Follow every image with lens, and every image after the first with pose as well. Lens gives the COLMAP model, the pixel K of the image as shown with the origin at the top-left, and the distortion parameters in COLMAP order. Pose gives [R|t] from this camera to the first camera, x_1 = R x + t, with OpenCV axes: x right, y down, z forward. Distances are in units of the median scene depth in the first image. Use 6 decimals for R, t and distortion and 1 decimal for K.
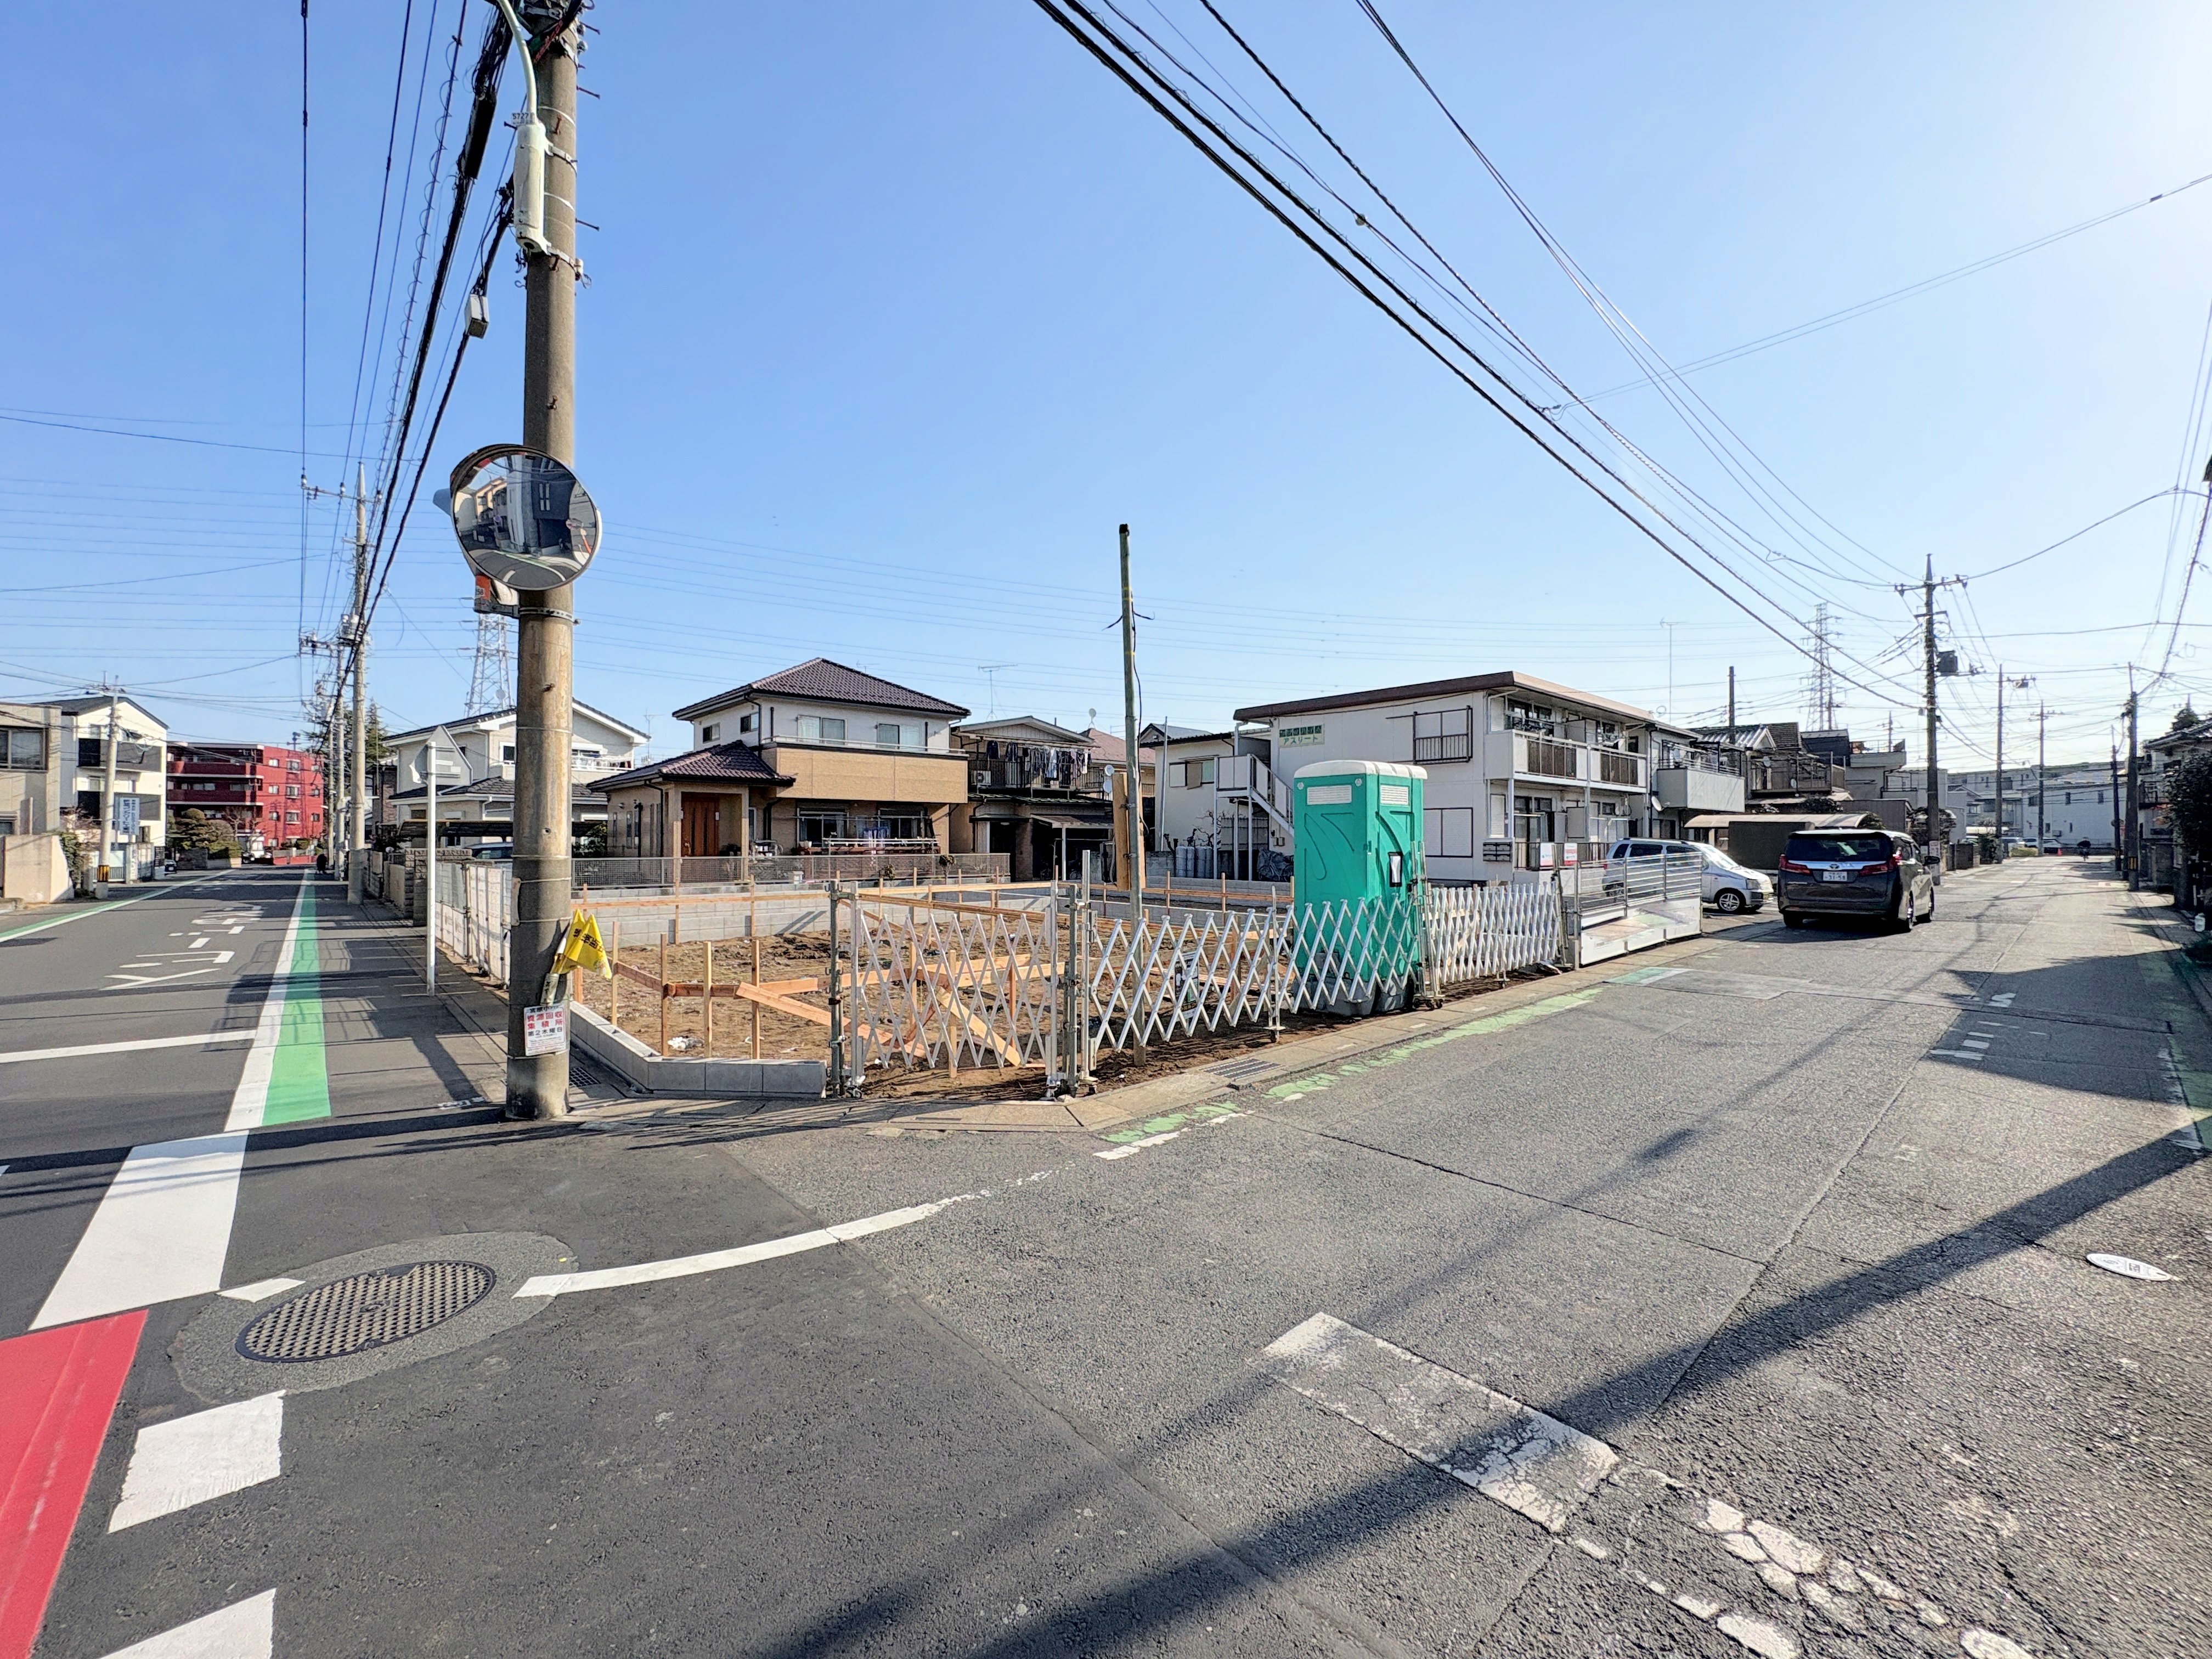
lens RADIAL K [[875.9, 0, 1107.8], [0, 875.9, 830.6], [0, 0, 1]] dist [0.000519, -0.000008]
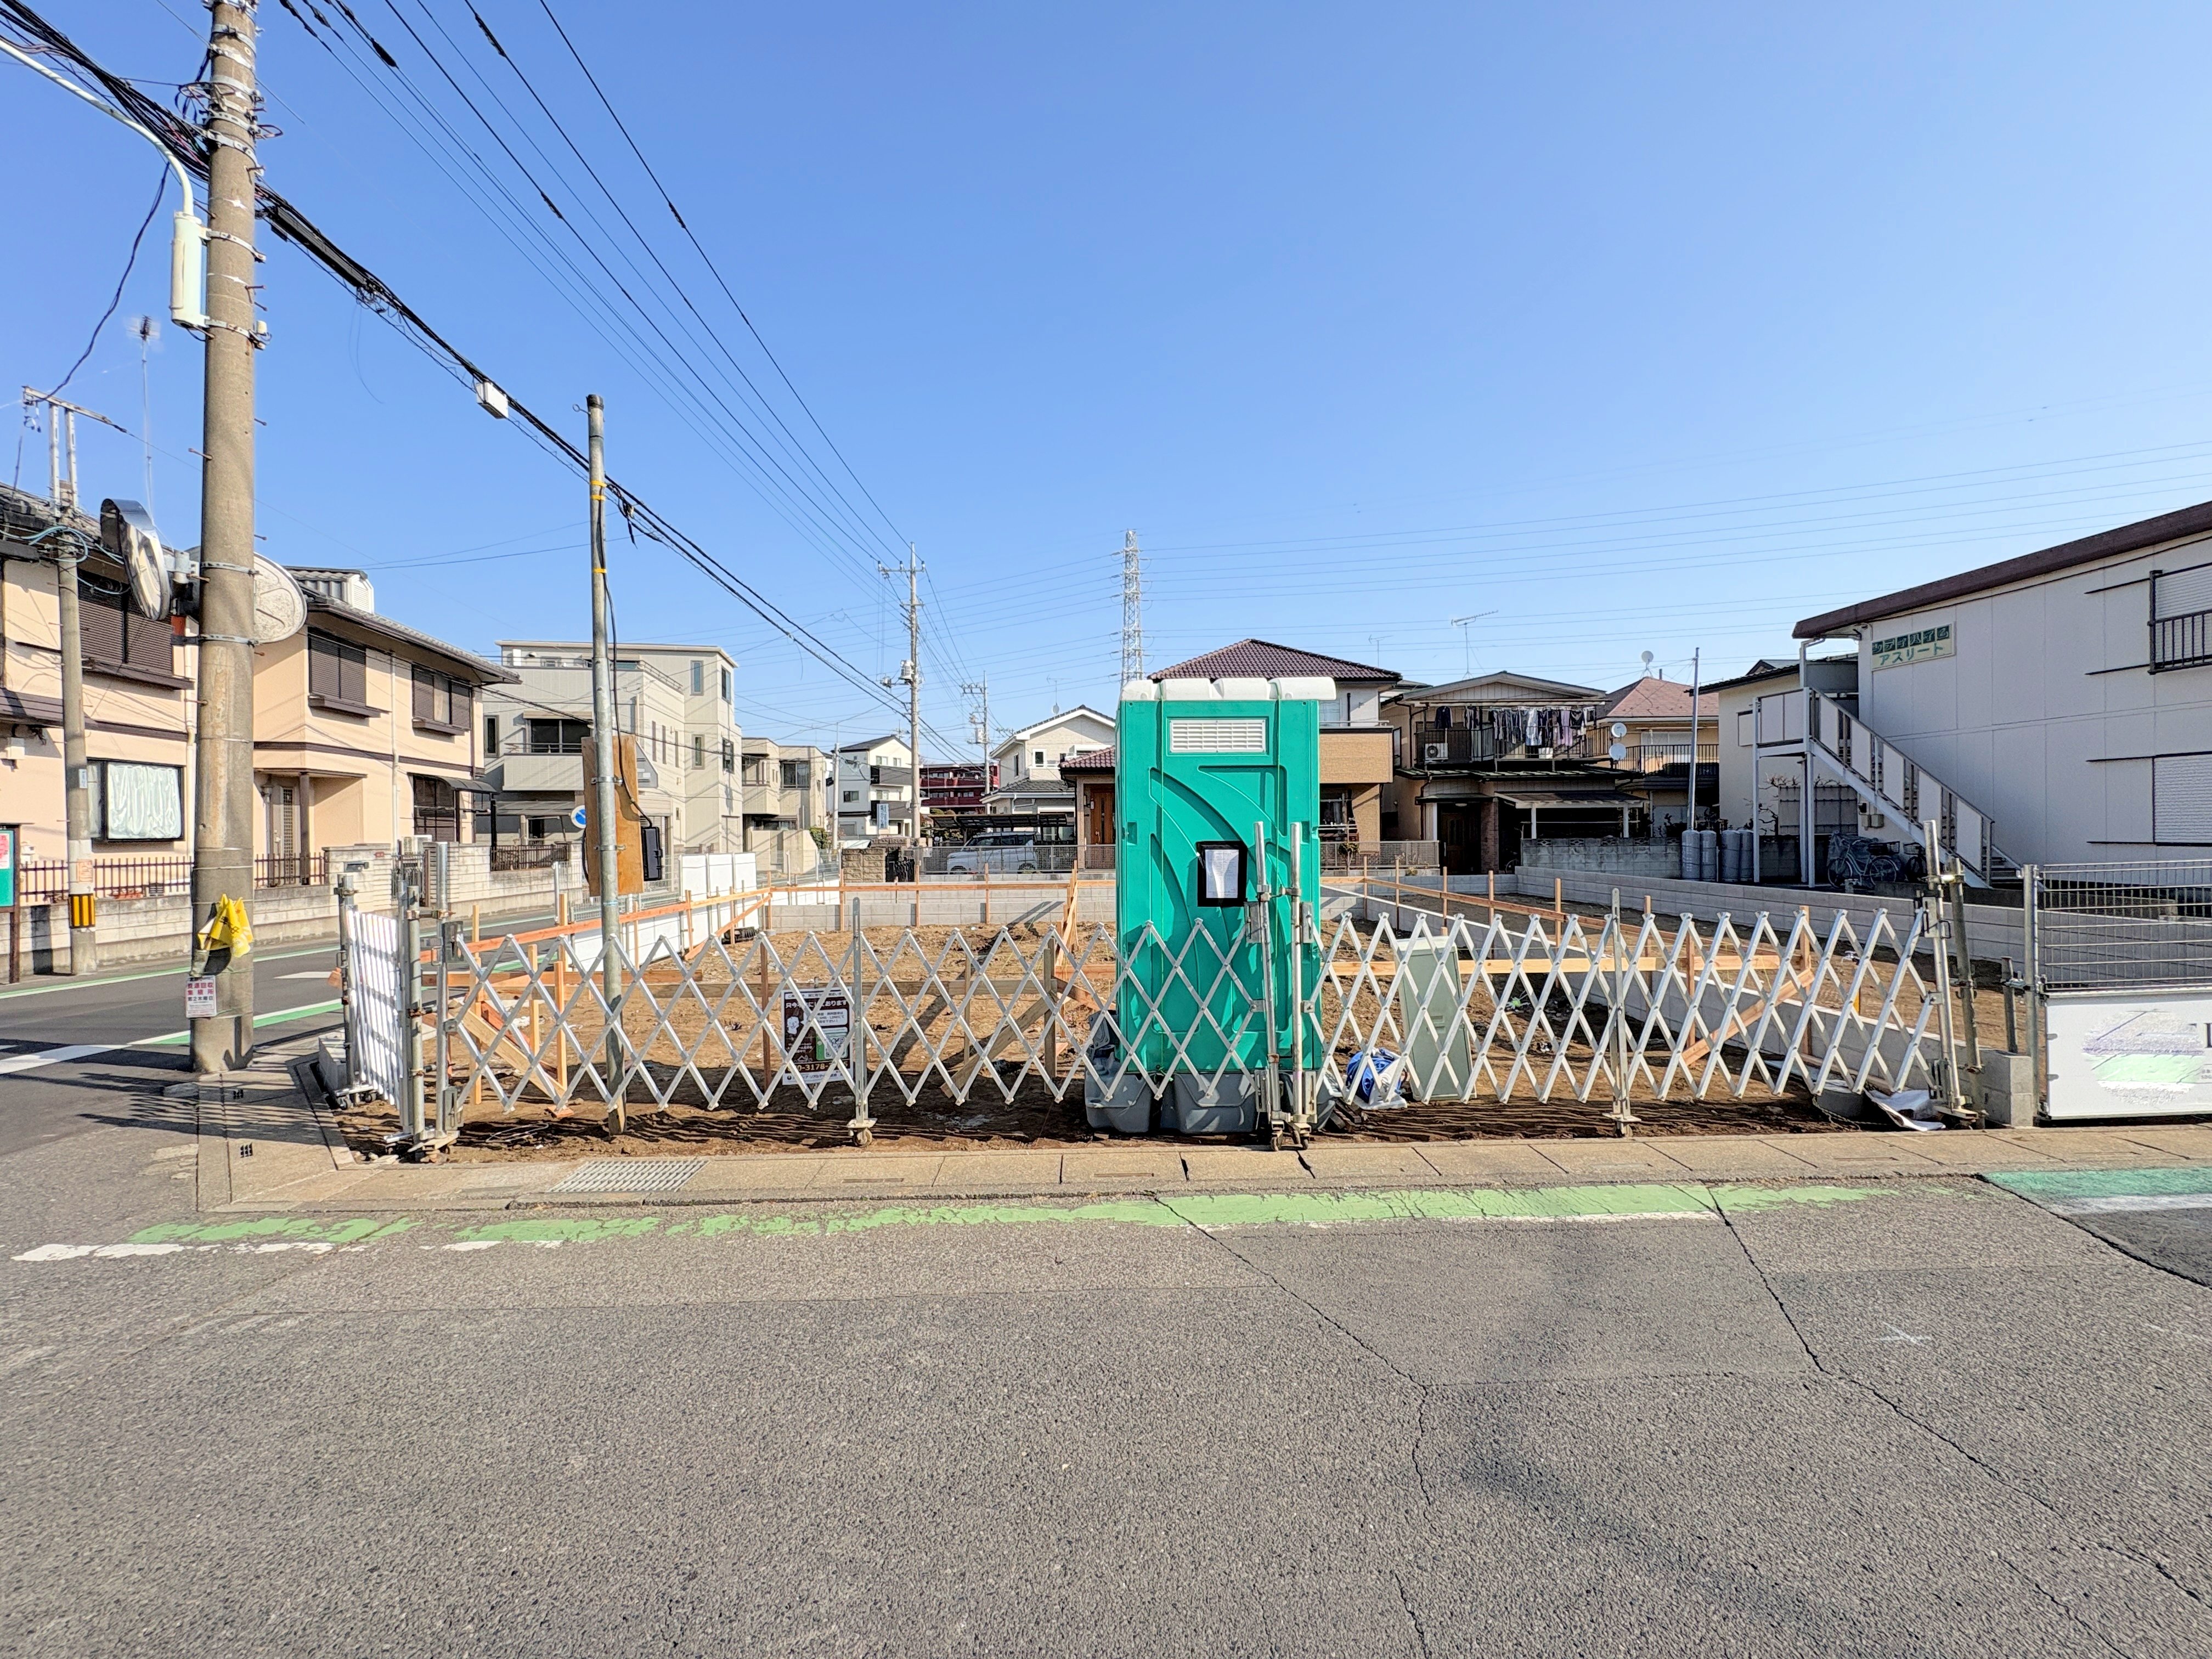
lens RADIAL K [[879.2, 0, 1108.5], [0, 879.2, 830.8], [0, 0, 1]] dist [0.000029, -0.000057]
pose [[0.759952, -0.008988, -0.649916, 0.198020], [0.019122, 0.999781, 0.008534, 0.003775], [0.649697, -0.018913, 0.759958, 0.172202]]
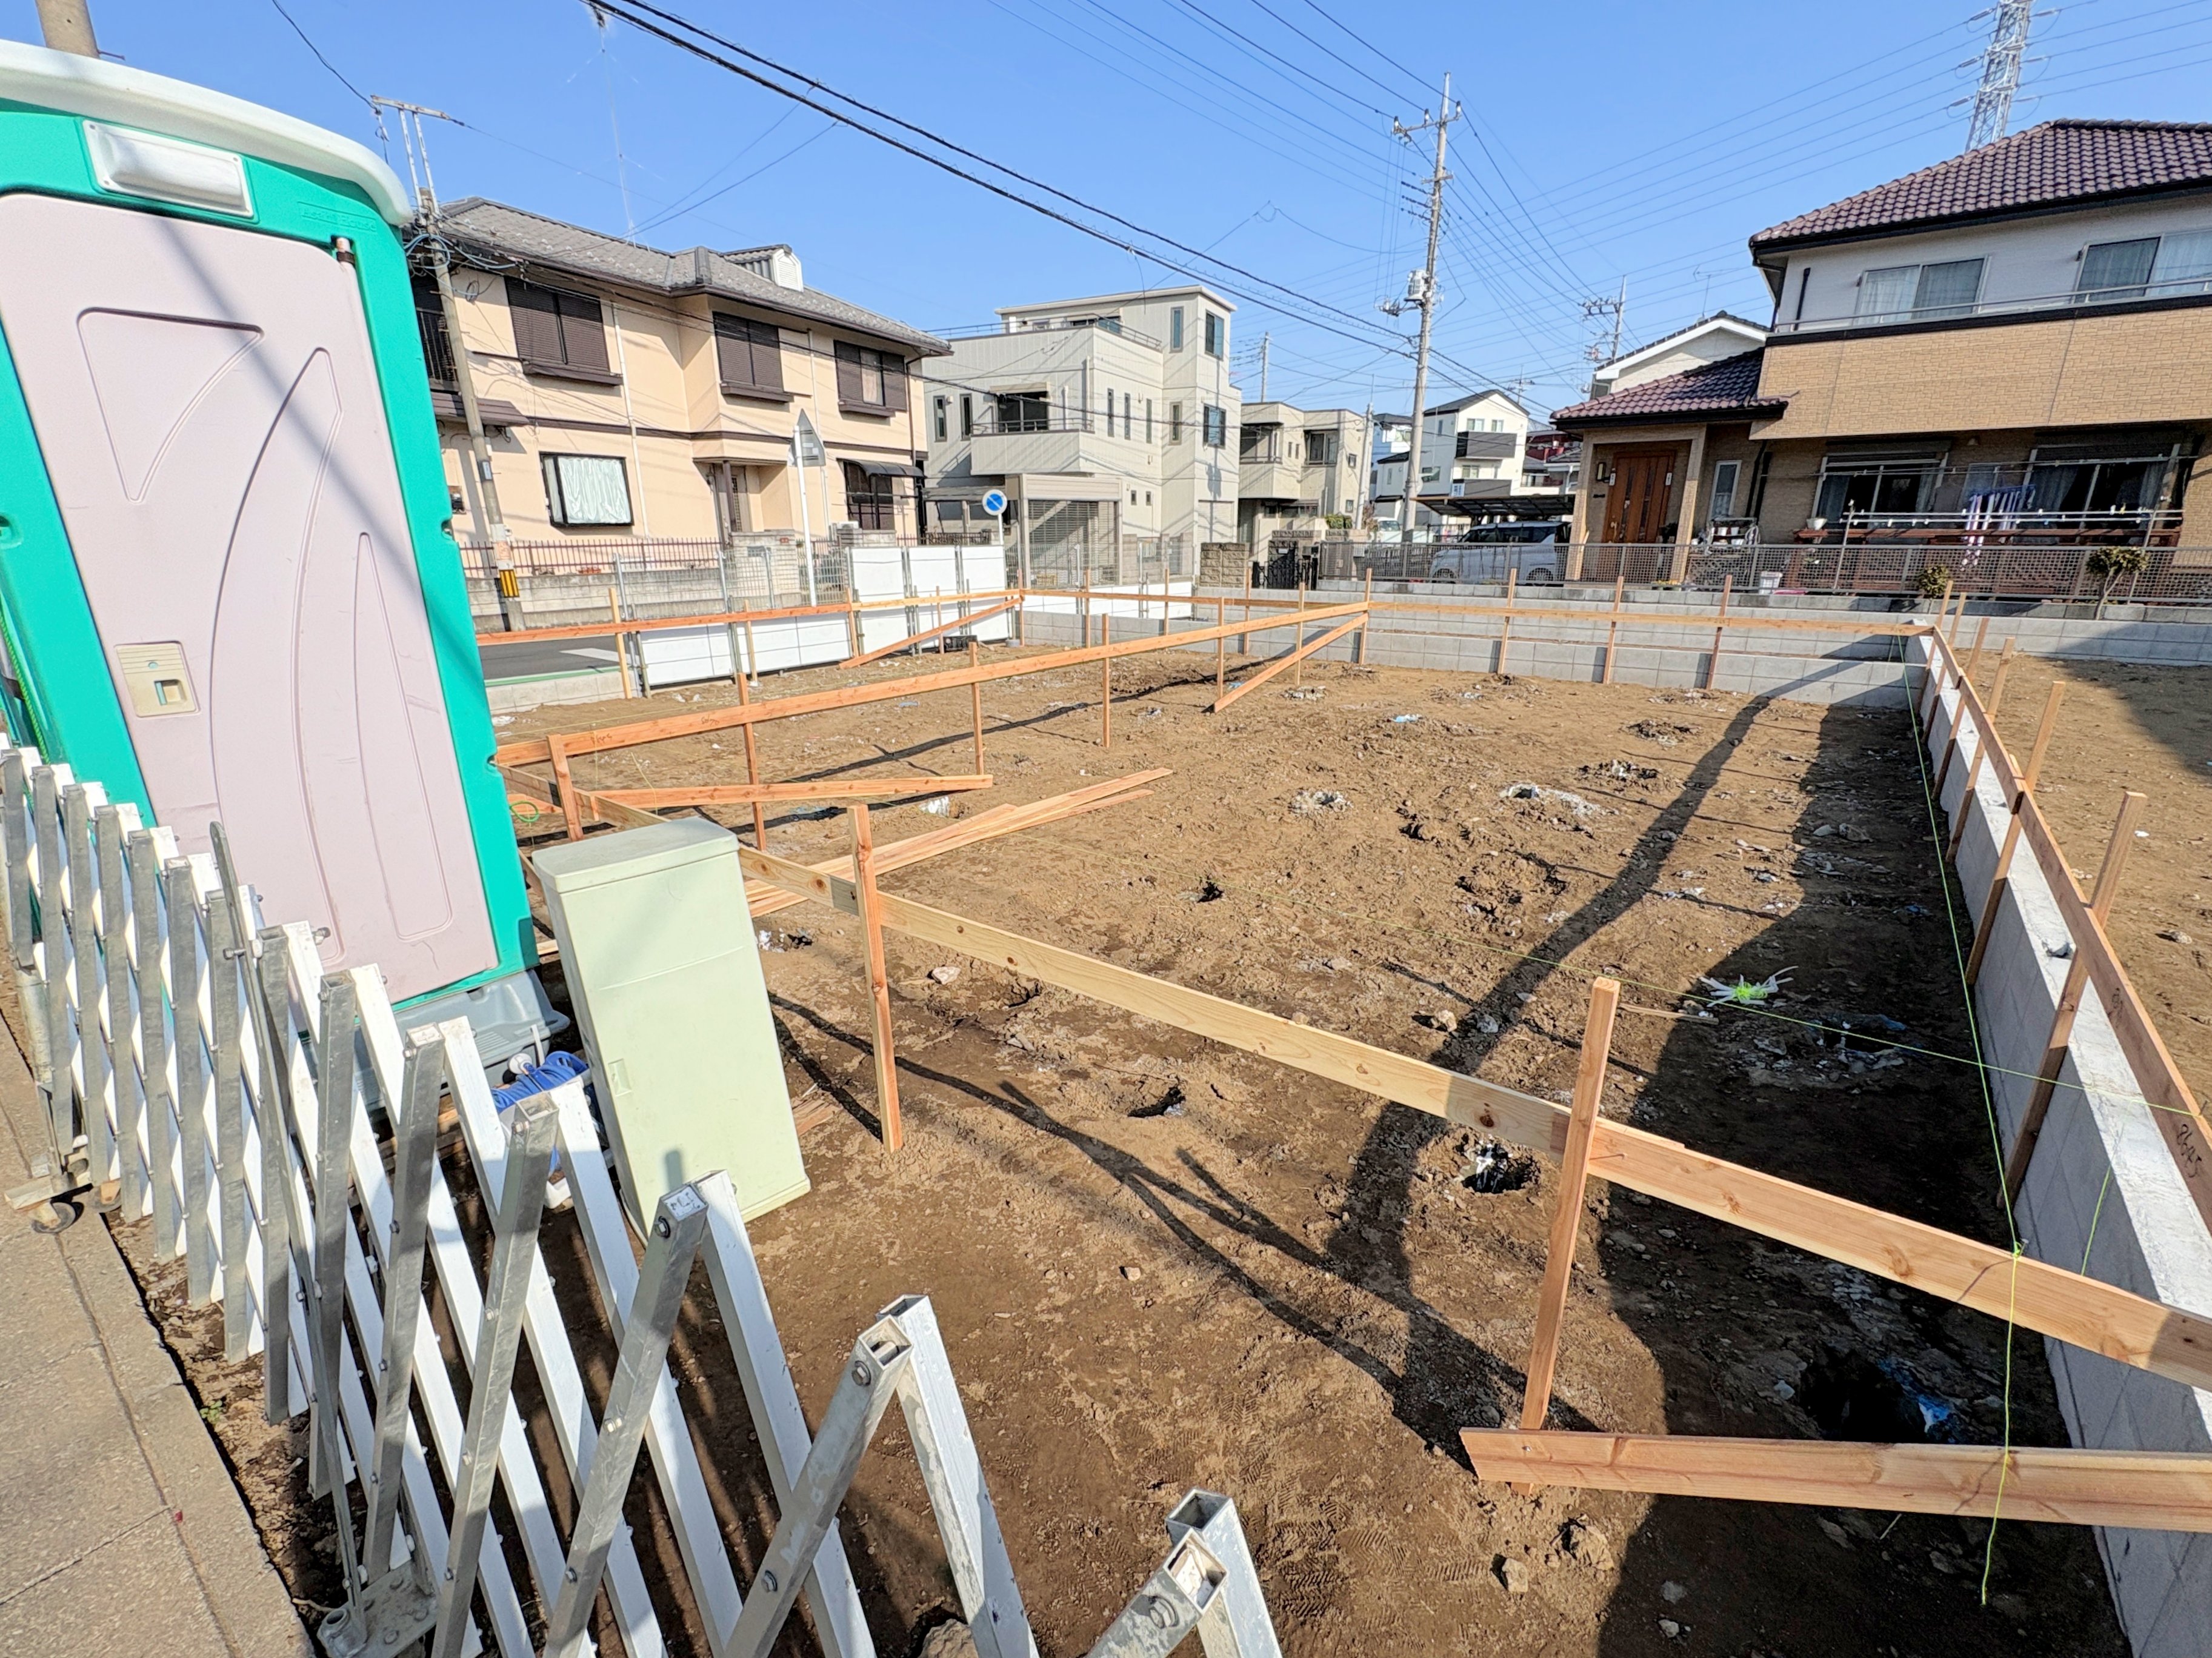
lens RADIAL K [[973.5, 0, 1106.0], [0, 973.5, 829.0], [0, 0, 1]] dist [0.001563, -0.000350]
pose [[0.194327, 0.291105, -0.936747, 0.205865], [0.015972, 0.953886, 0.299745, 0.007231], [0.980807, -0.073210, 0.180717, 0.393547]]
